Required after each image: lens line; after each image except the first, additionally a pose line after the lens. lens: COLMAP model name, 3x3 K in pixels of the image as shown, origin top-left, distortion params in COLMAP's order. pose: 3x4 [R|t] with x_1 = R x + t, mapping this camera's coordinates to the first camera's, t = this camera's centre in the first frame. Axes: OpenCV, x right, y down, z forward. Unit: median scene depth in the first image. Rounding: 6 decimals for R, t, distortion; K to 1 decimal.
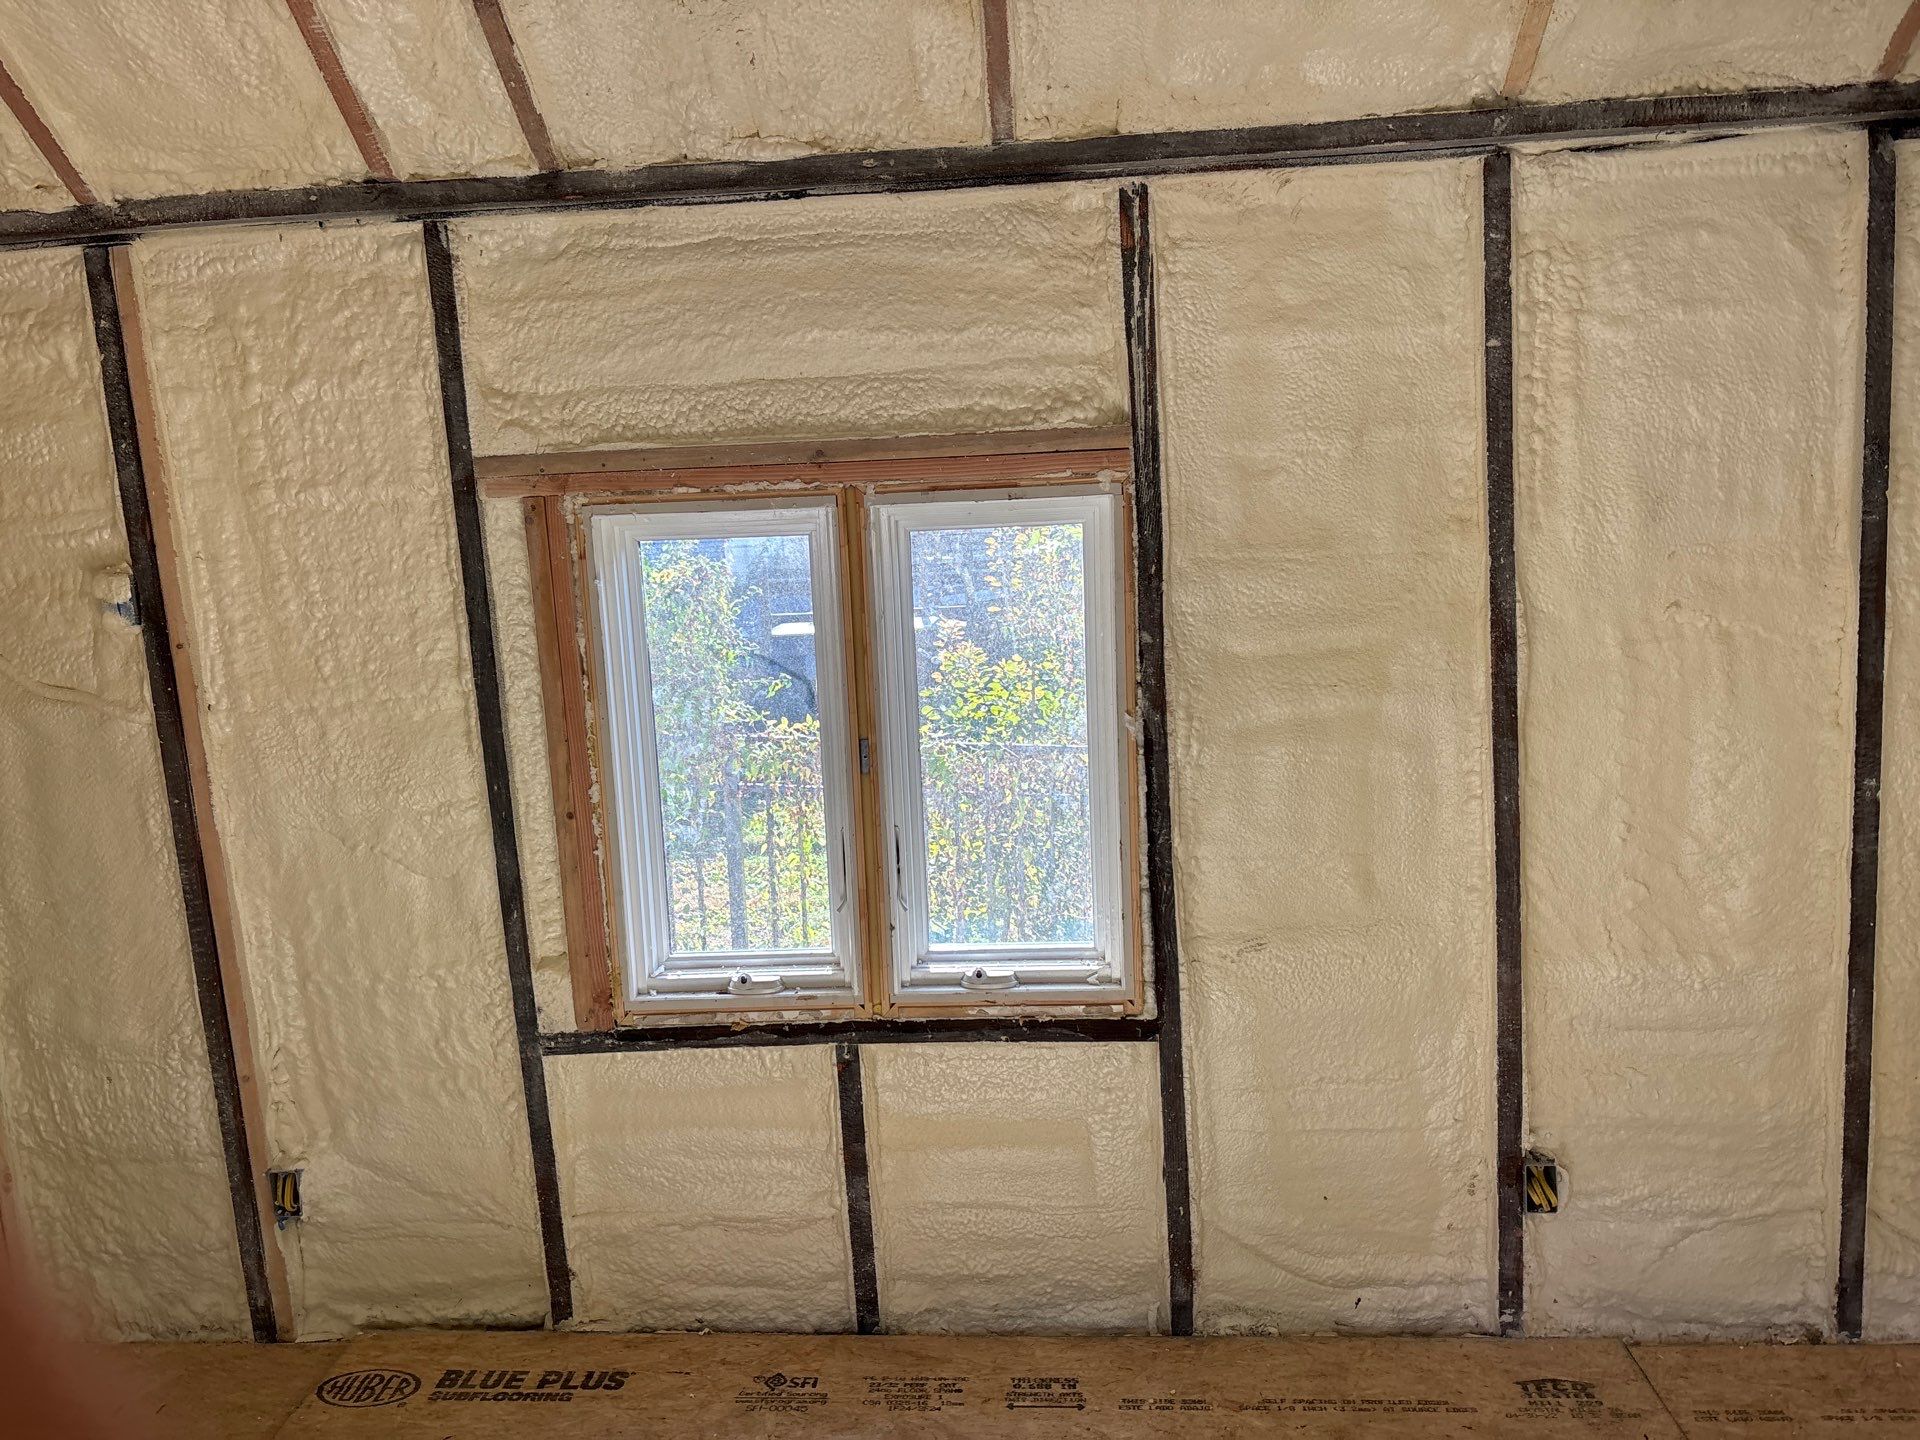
lens RADIAL K [[1457.7, 0, 947.1], [0, 1457.7, 727.0], [0, 0, 1]] dist [0.028568, -0.030912]
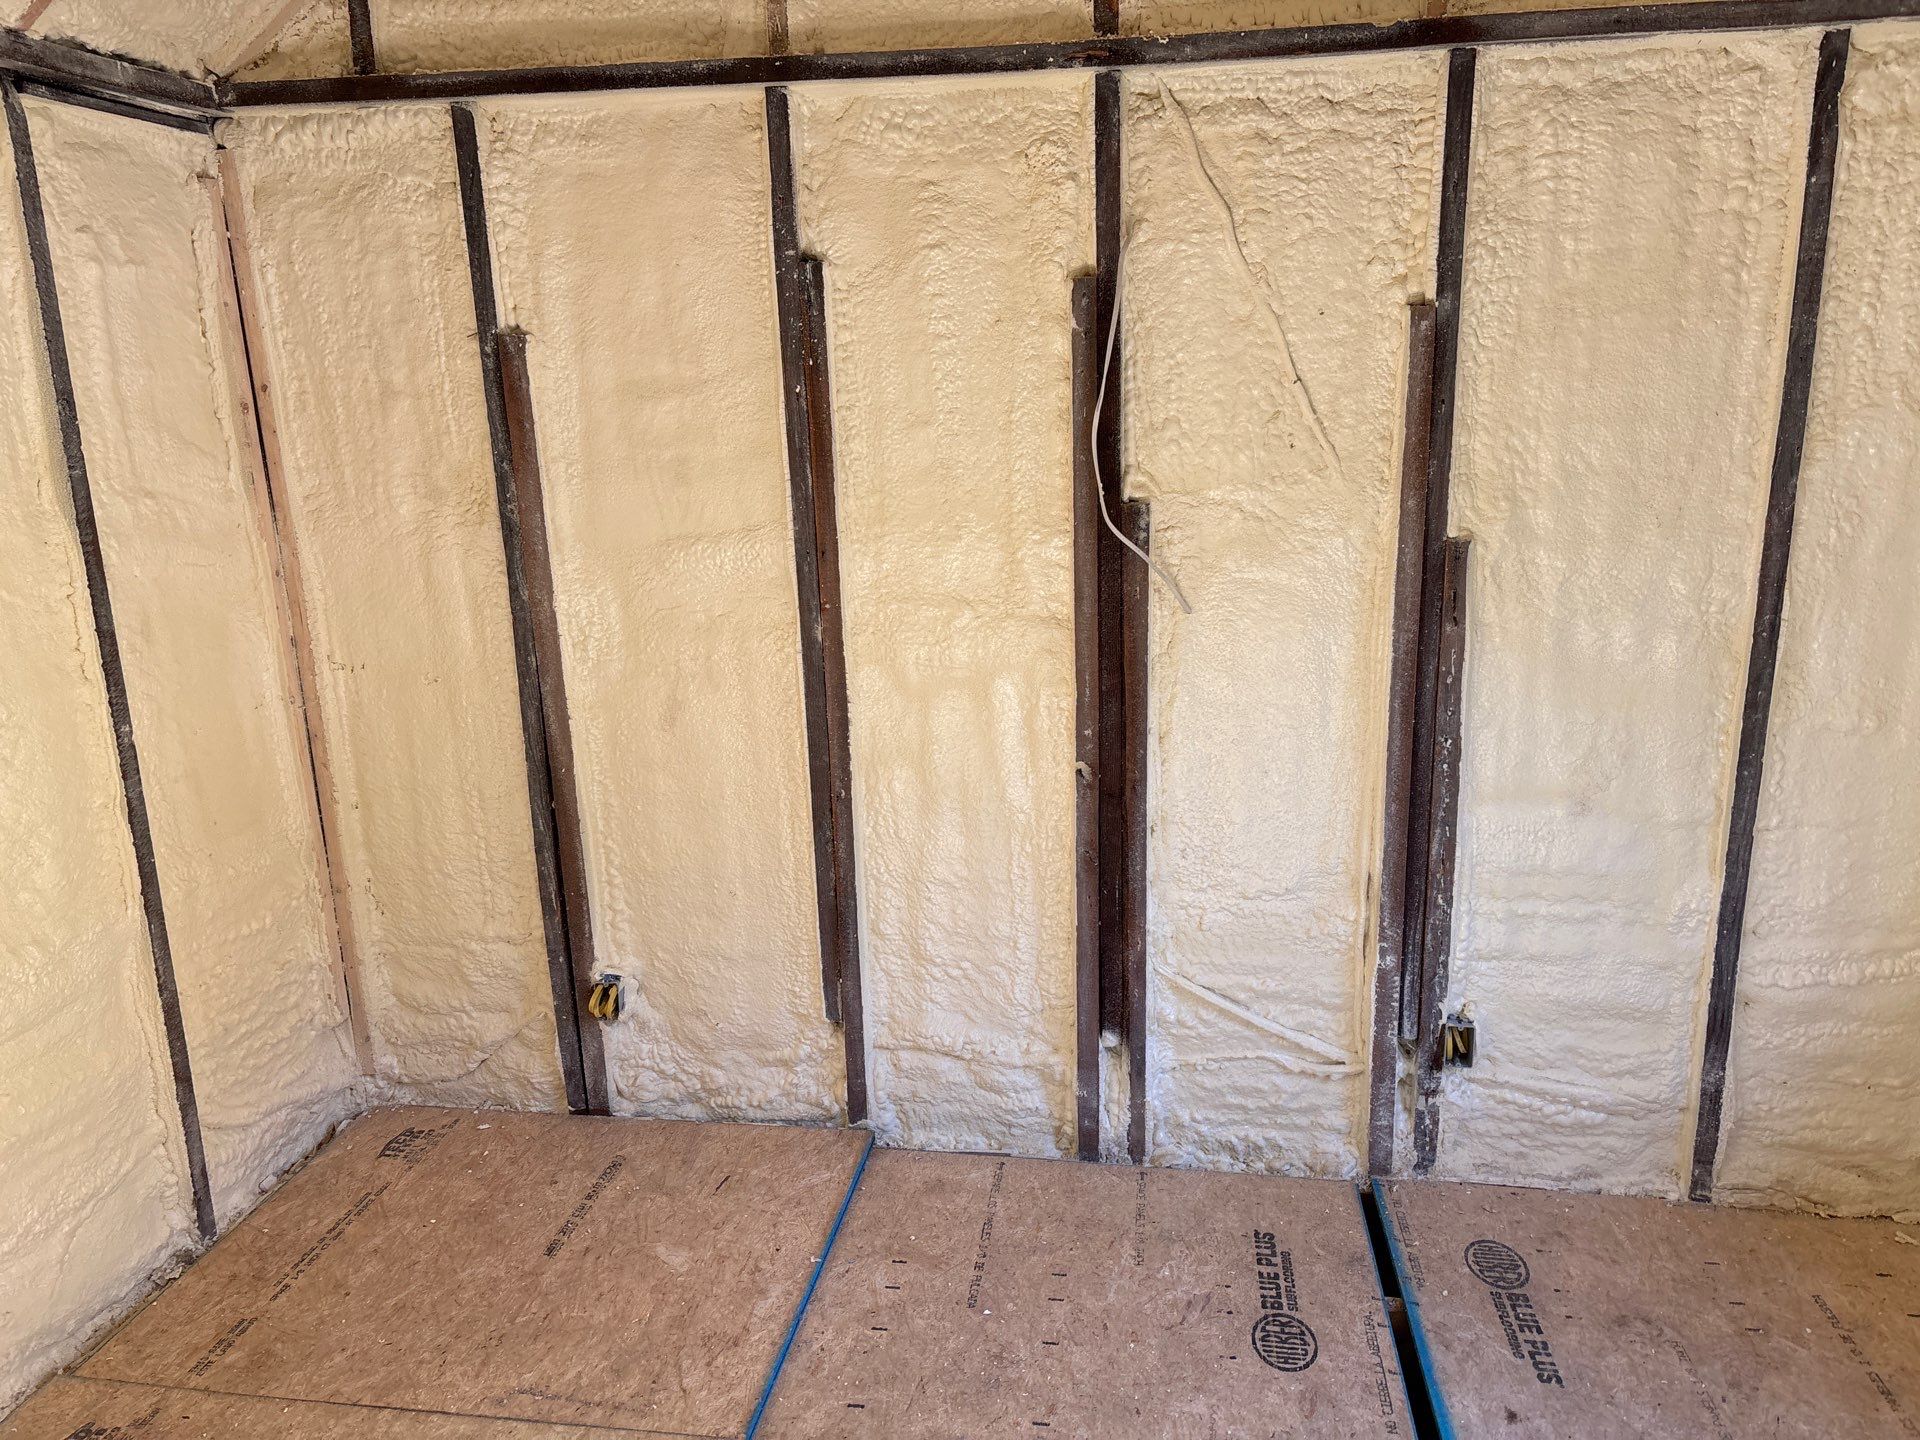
lens RADIAL K [[1480.1, 0, 962.4], [0, 1480.1, 741.3], [0, 0, 1]] dist [0.034933, -0.038449]
pose [[0.097514, -0.196835, 0.975575, -0.333124], [0.175358, 0.968309, 0.177841, -0.035749], [-0.979664, 0.153733, 0.128940, 0.272876]]
